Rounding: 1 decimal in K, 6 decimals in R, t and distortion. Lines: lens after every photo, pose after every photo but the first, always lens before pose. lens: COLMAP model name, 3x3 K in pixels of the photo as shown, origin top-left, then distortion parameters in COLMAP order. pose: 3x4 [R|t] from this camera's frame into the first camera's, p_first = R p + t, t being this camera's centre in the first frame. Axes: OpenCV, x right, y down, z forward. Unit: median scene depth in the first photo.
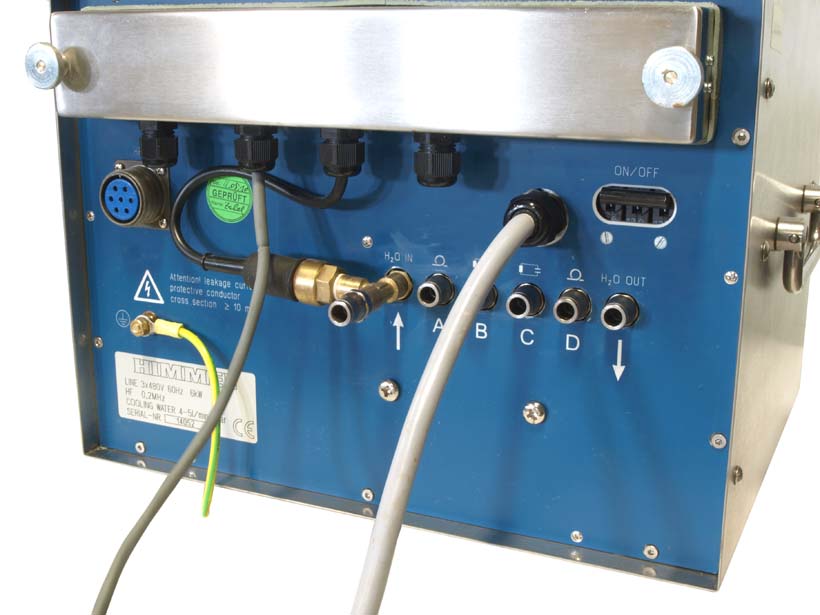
lens RADIAL K [[1115.7, 0, 410.0], [0, 1115.7, 309.0], [0, 0, 1]] dist [-0.077675, 0.000000]
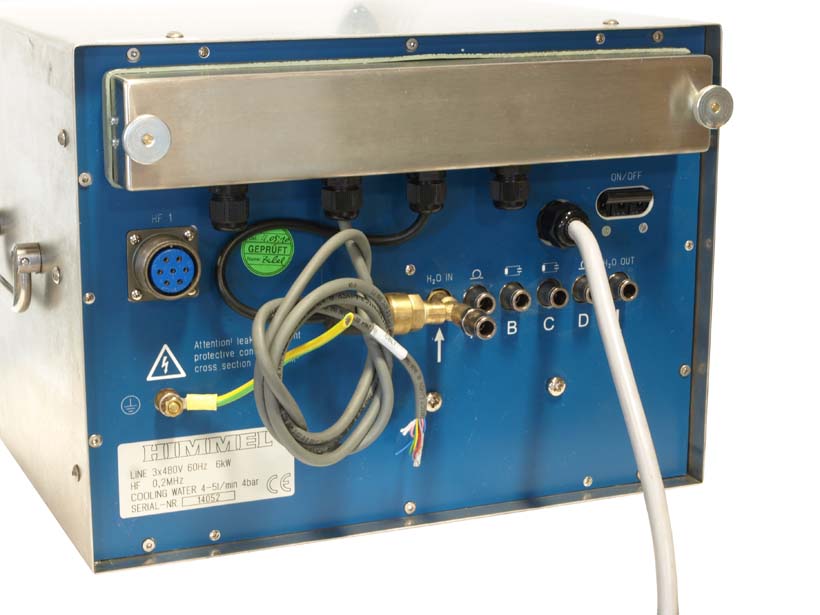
lens RADIAL K [[1786.4, 0, 409.8], [0, 1786.4, 306.8], [0, 0, 1]] dist [-0.057669, 0.000000]
pose [[0.645783, -0.171882, 0.743923, -1.227986], [0.189286, 0.979956, 0.062103, -0.121743], [-0.739686, 0.100709, 0.665374, -0.144194]]
